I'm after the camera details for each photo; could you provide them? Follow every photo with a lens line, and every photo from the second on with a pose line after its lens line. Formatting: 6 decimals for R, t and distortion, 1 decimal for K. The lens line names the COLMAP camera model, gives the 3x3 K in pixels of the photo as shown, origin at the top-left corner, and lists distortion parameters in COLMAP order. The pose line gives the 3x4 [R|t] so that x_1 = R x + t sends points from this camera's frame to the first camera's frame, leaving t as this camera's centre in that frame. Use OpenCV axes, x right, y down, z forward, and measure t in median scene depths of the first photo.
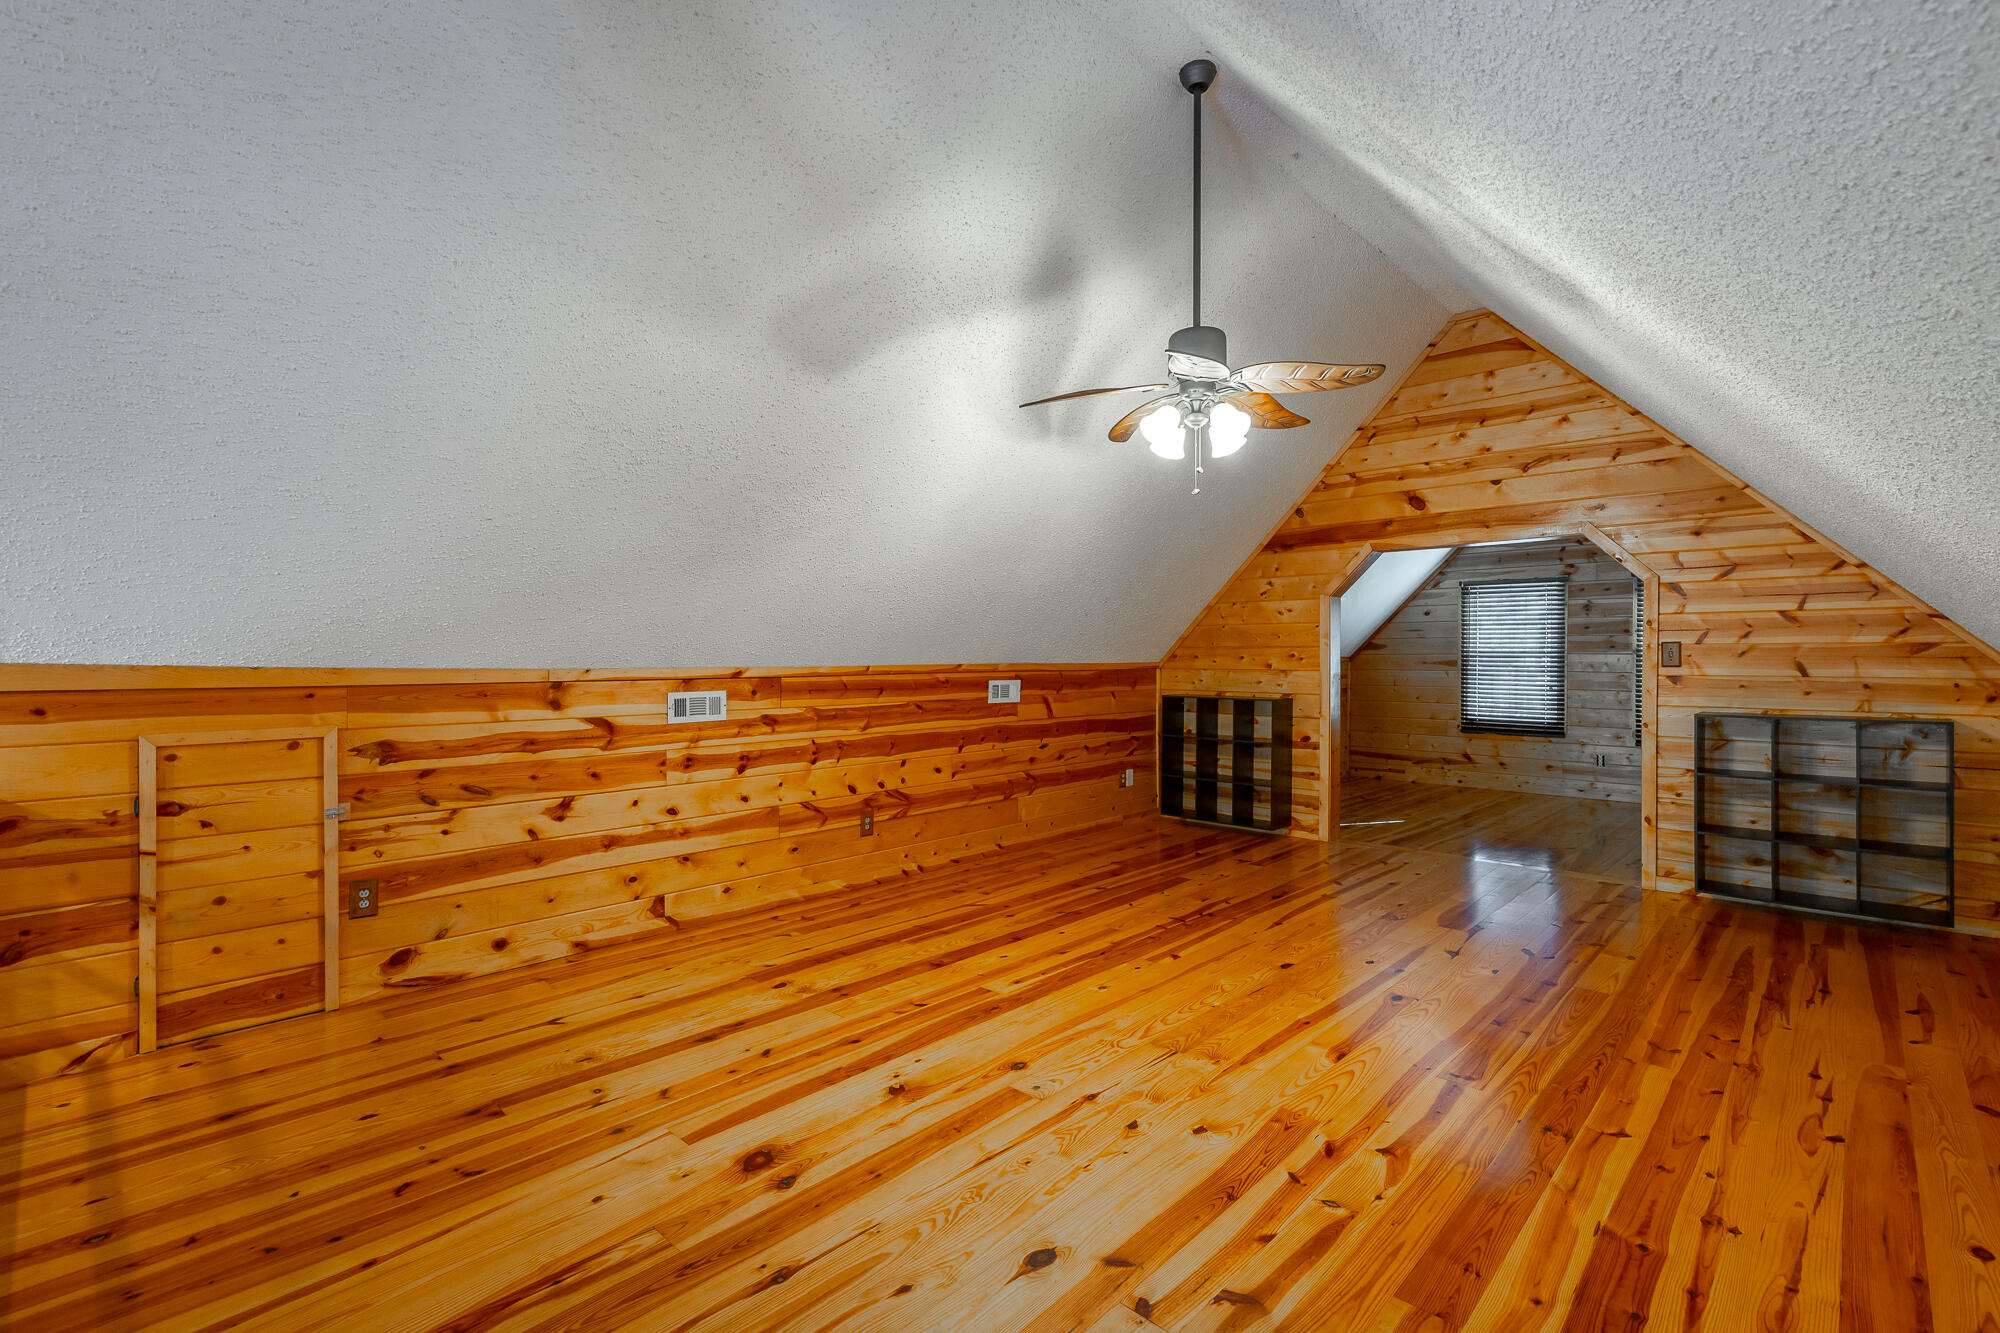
lens RADIAL K [[901.0, 0, 1000.1], [0, 901.0, 659.7], [0, 0, 1]] dist [0.003142, -0.000095]
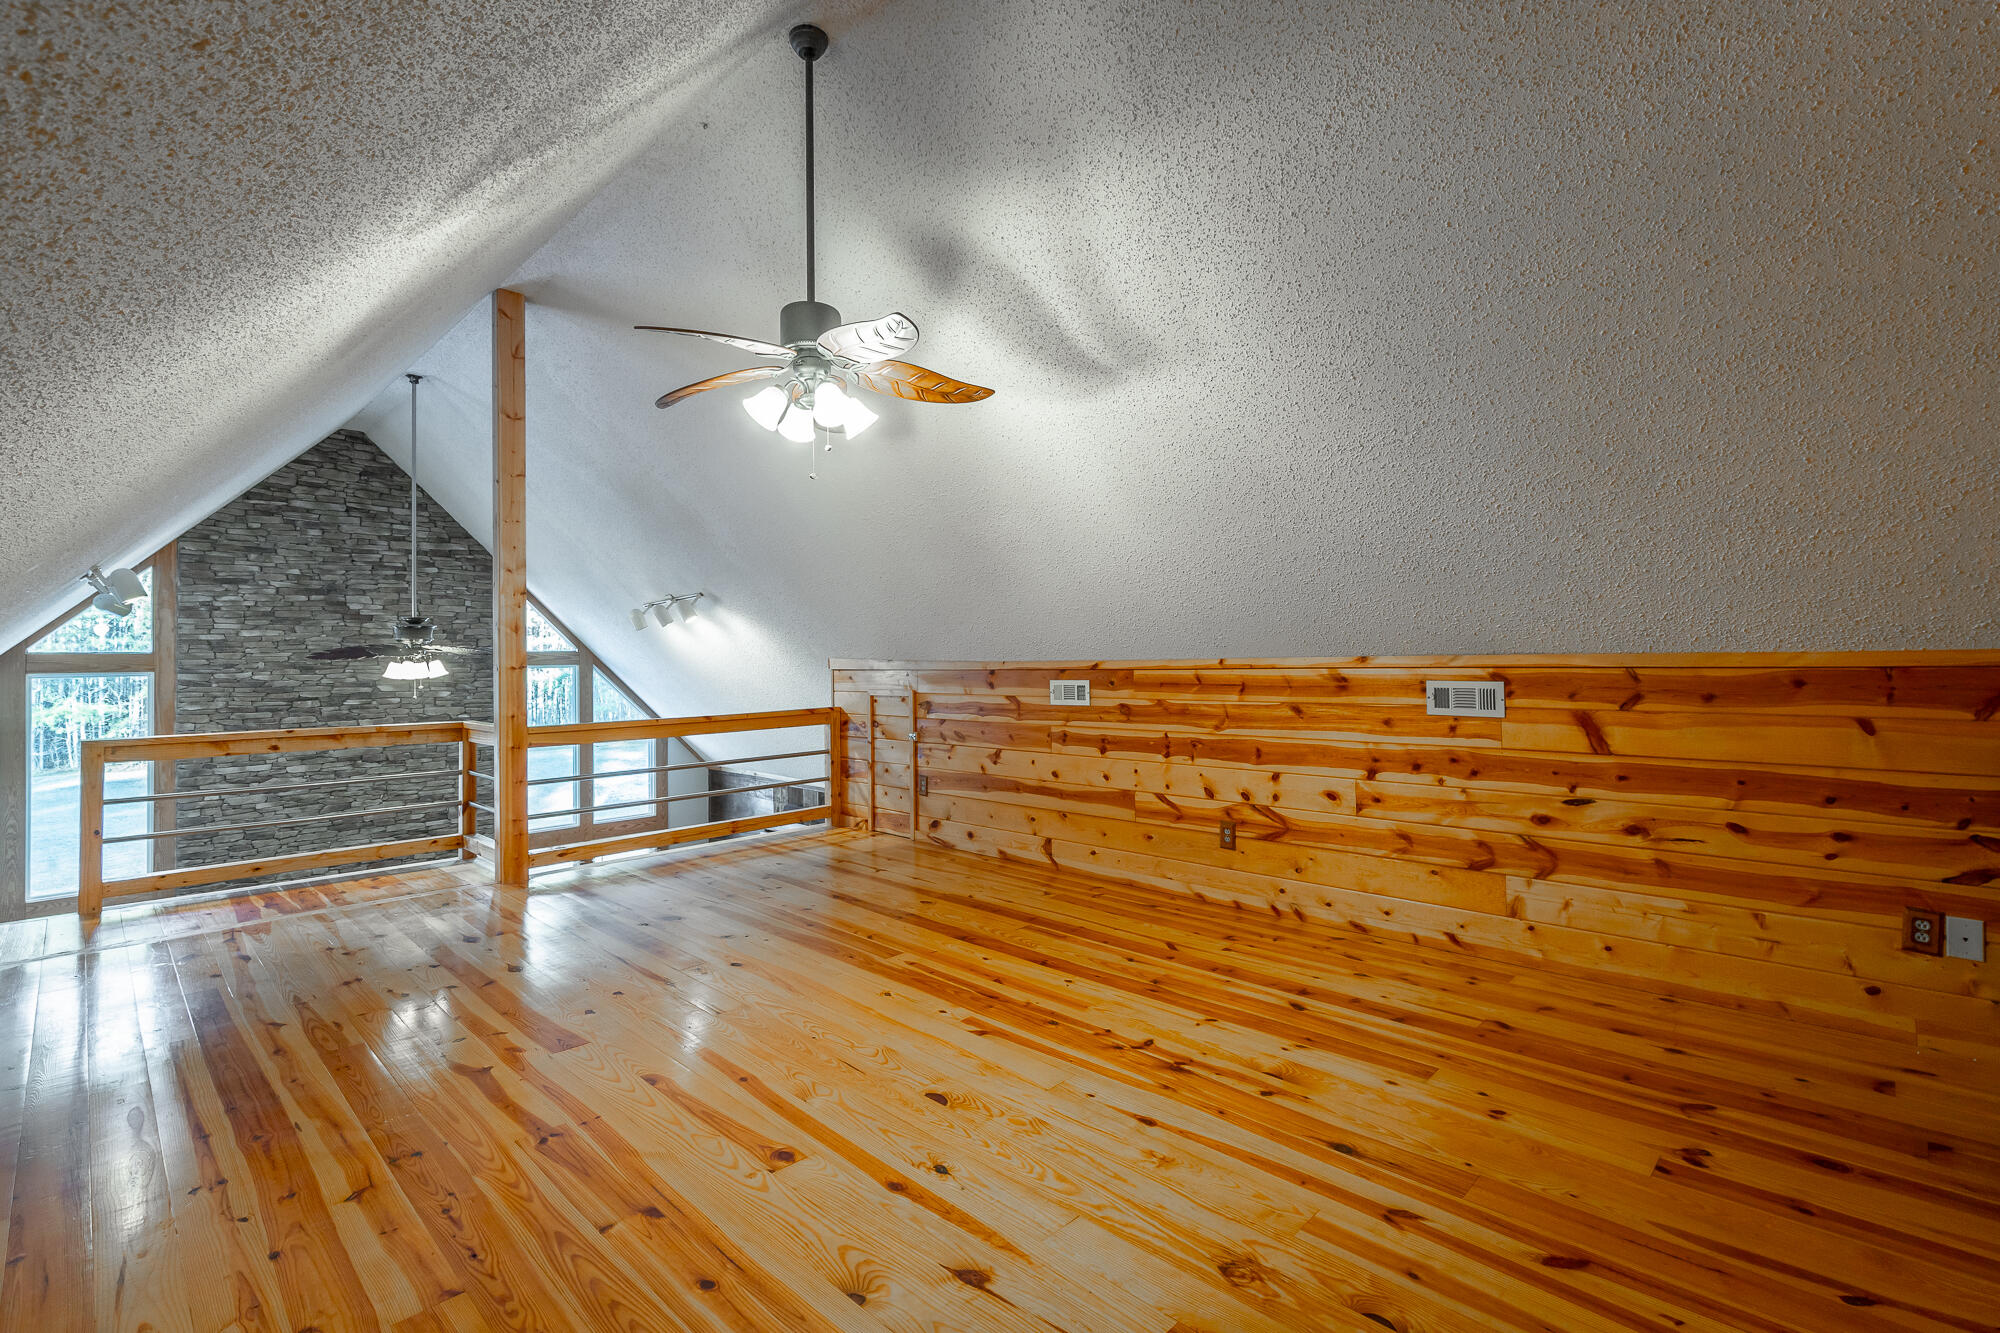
lens RADIAL K [[901.0, 0, 1000.1], [0, 901.0, 659.7], [0, 0, 1]] dist [0.003142, -0.000095]
pose [[-0.012677, 0.004431, -0.999910, 0.873043], [0.011053, 0.999930, 0.004291, 0.001974], [0.999859, -0.010997, -0.012726, 0.921842]]
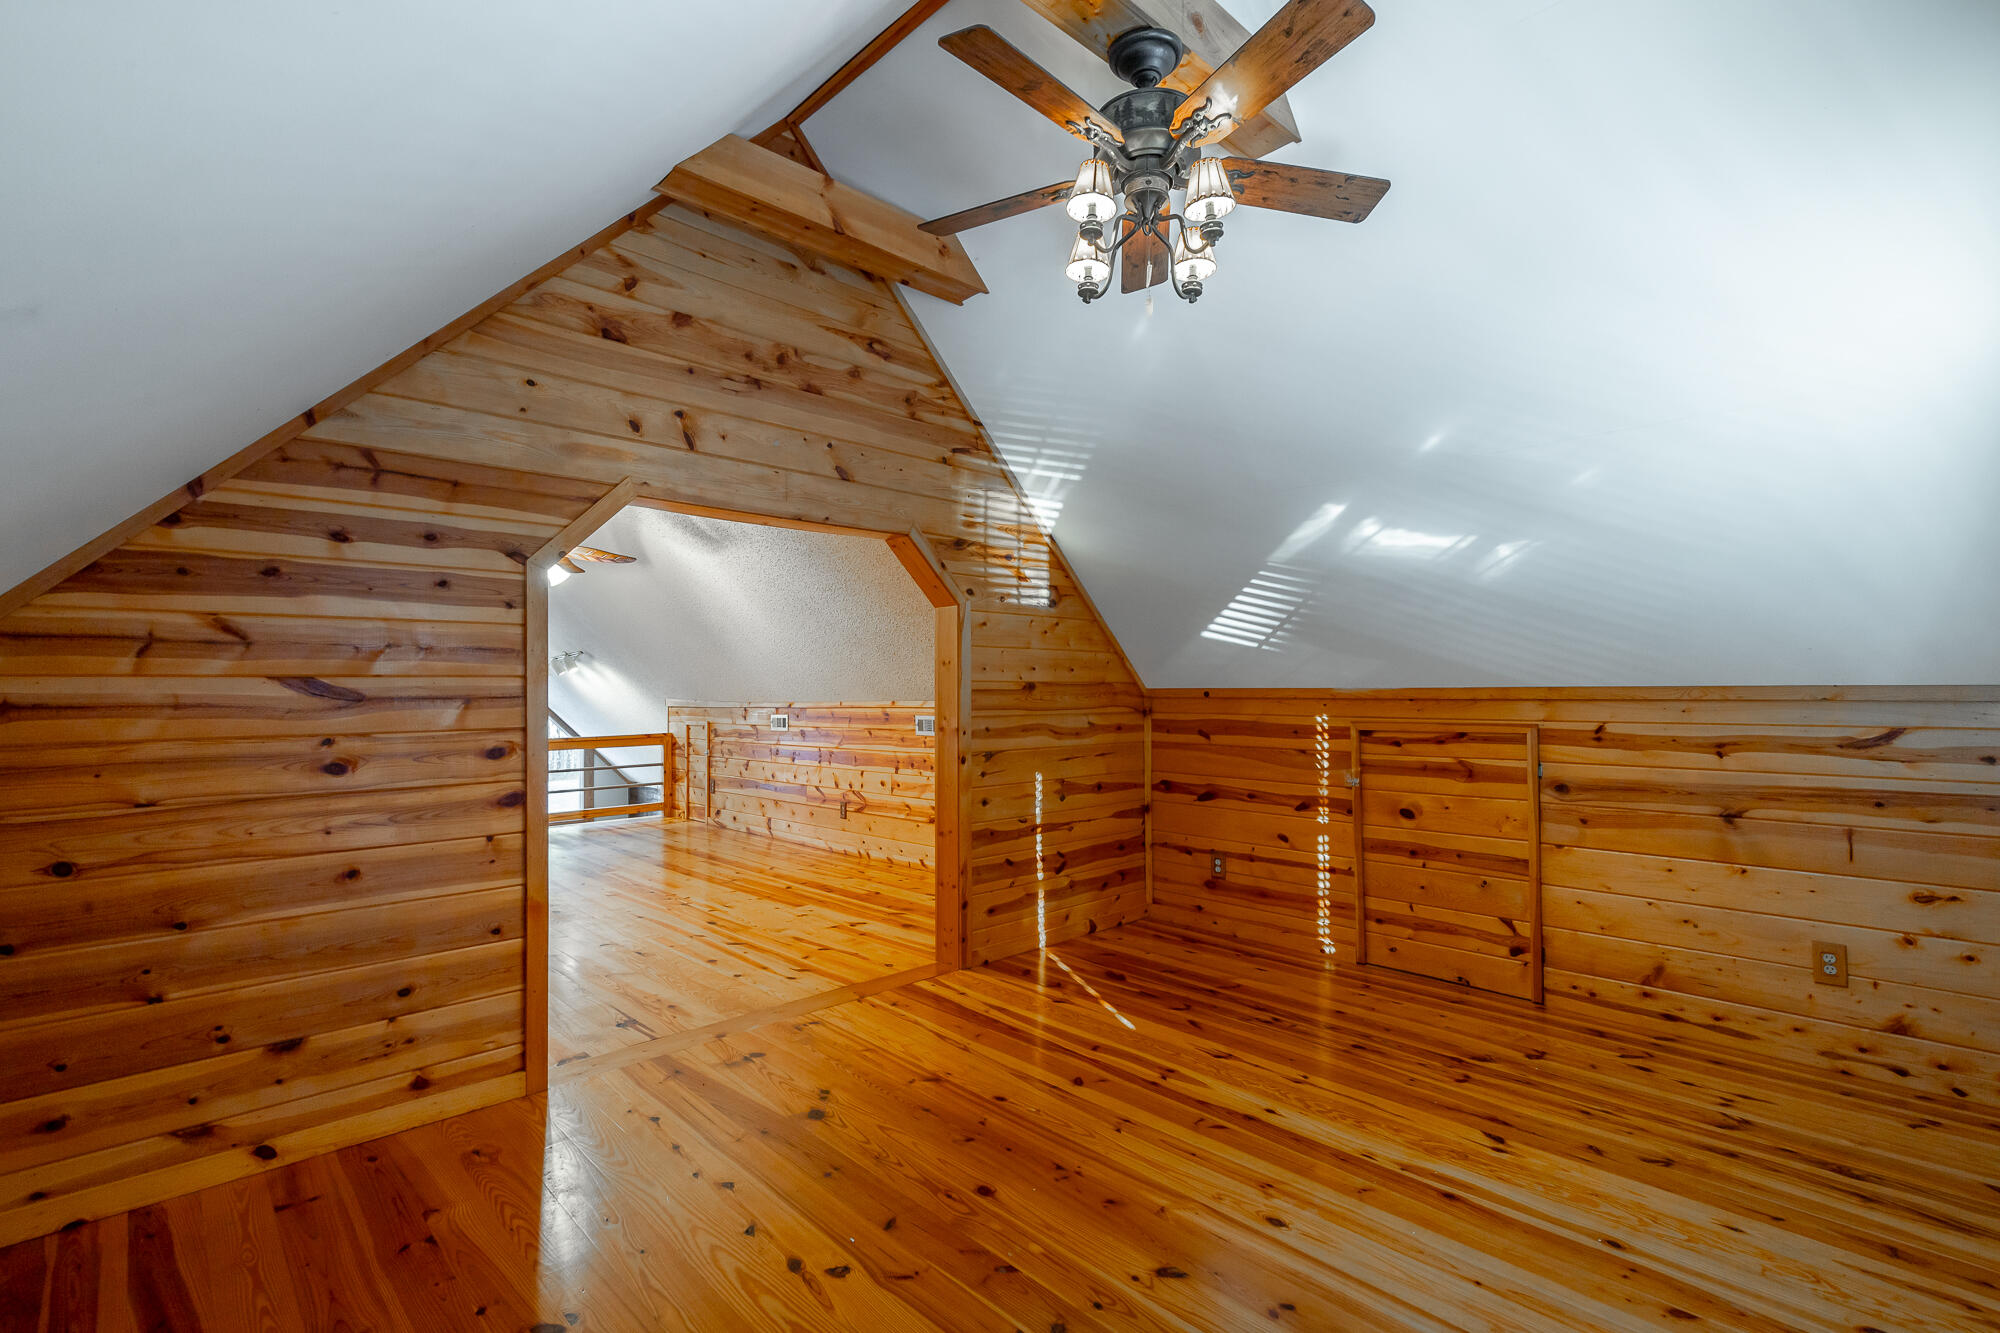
lens RADIAL K [[901.0, 0, 1000.1], [0, 901.0, 659.7], [0, 0, 1]] dist [0.003142, -0.000095]
pose [[-0.044625, -0.032590, -0.998472, 1.521899], [0.010084, 0.999402, -0.033071, -0.012172], [0.998953, -0.011545, -0.044270, 1.543624]]
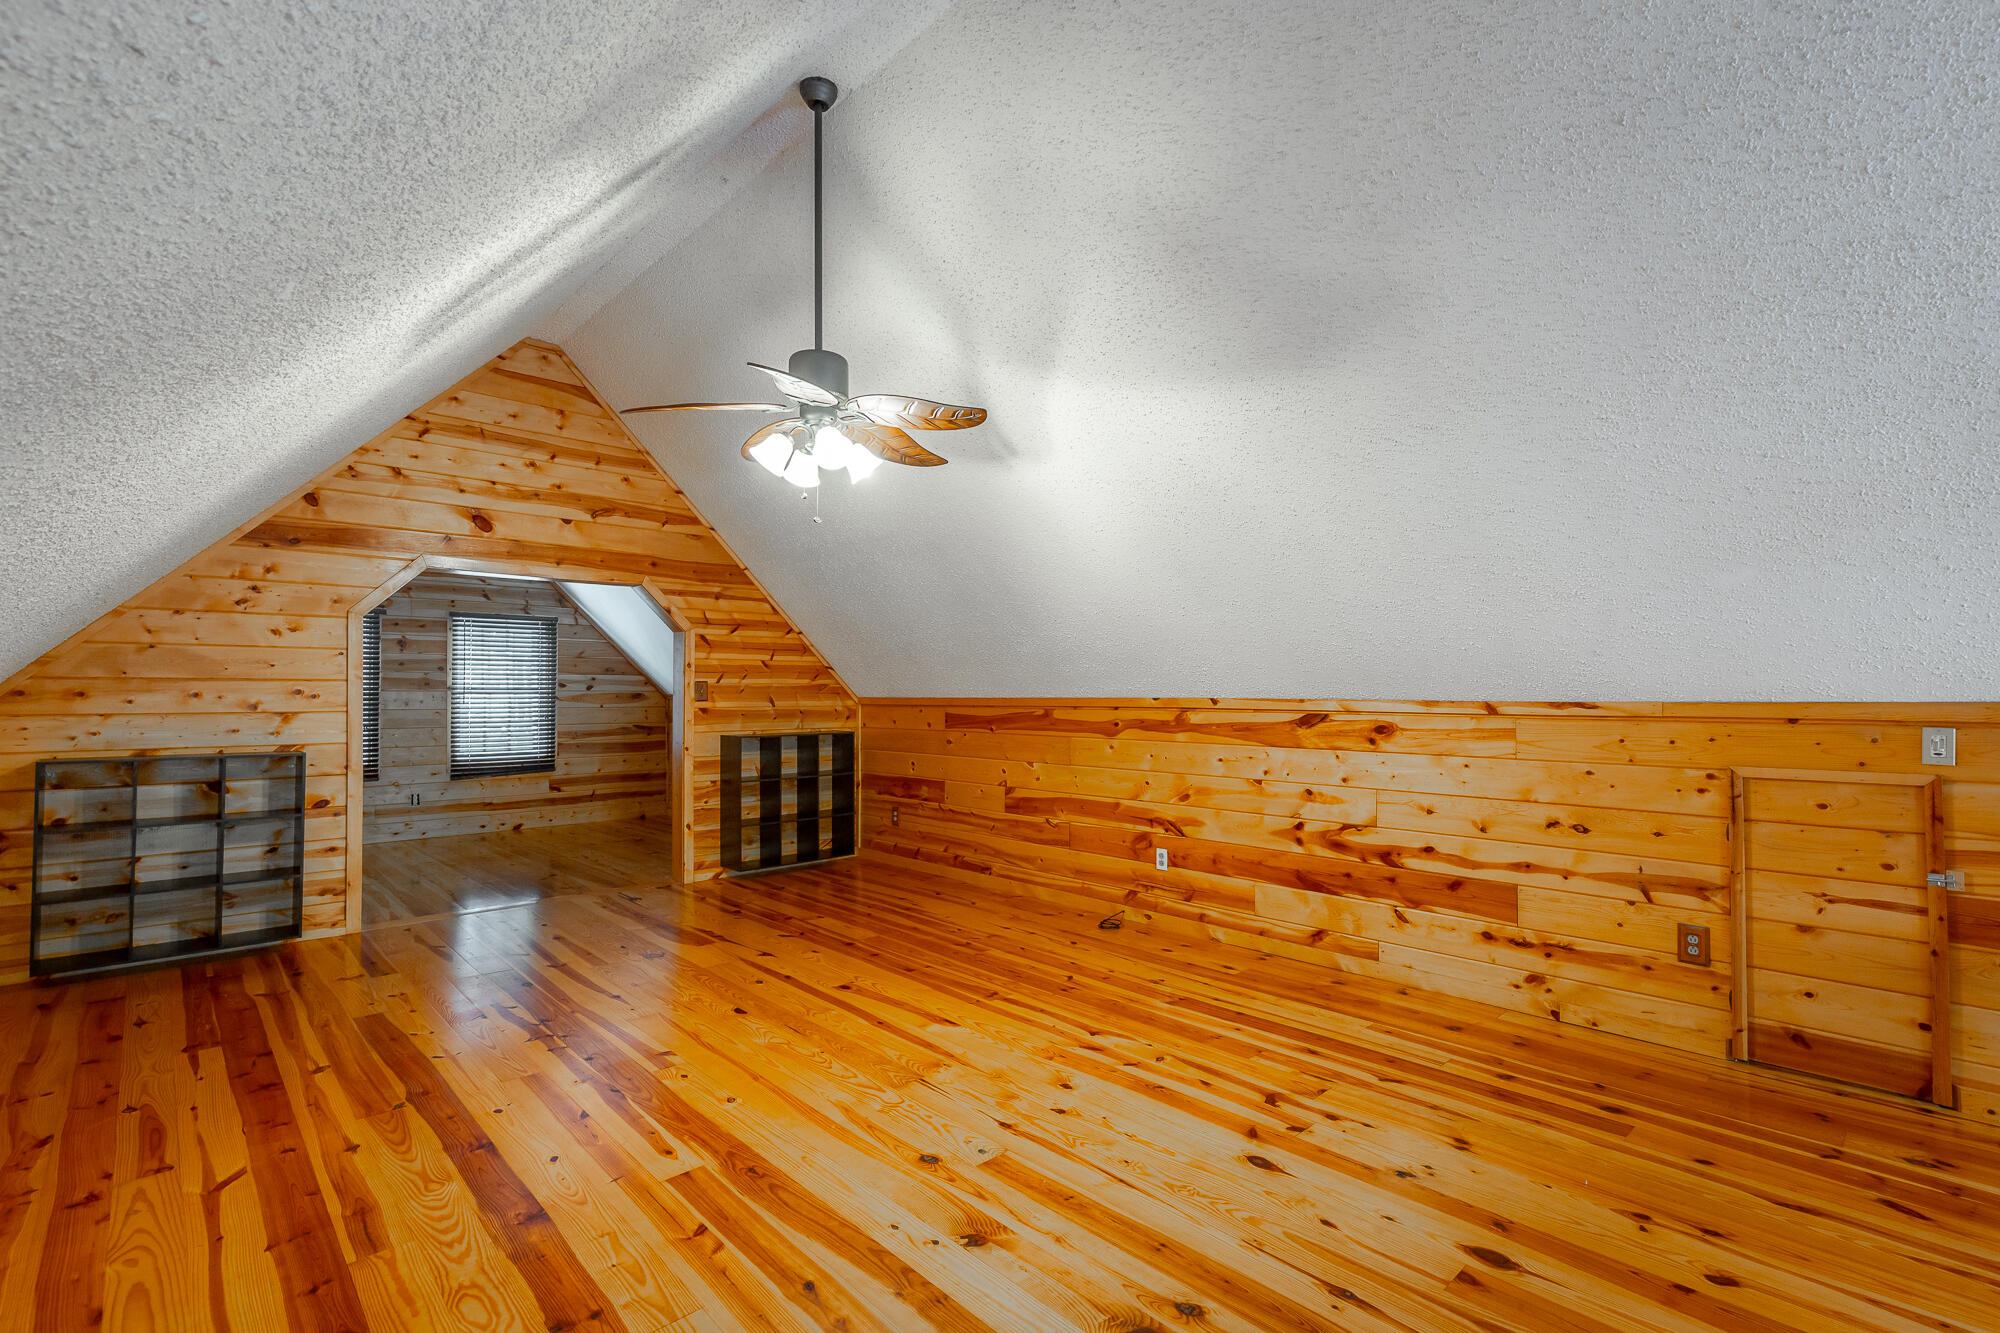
lens RADIAL K [[913.0, 0, 1007.4], [0, 913.0, 678.4], [0, 0, 1]] dist [0.004571, 0.000240]
pose [[0.050494, 0.016531, 0.998588, -0.568414], [0.005612, 0.999843, -0.016836, 0.000122], [-0.998709, 0.006454, 0.050393, 0.573711]]
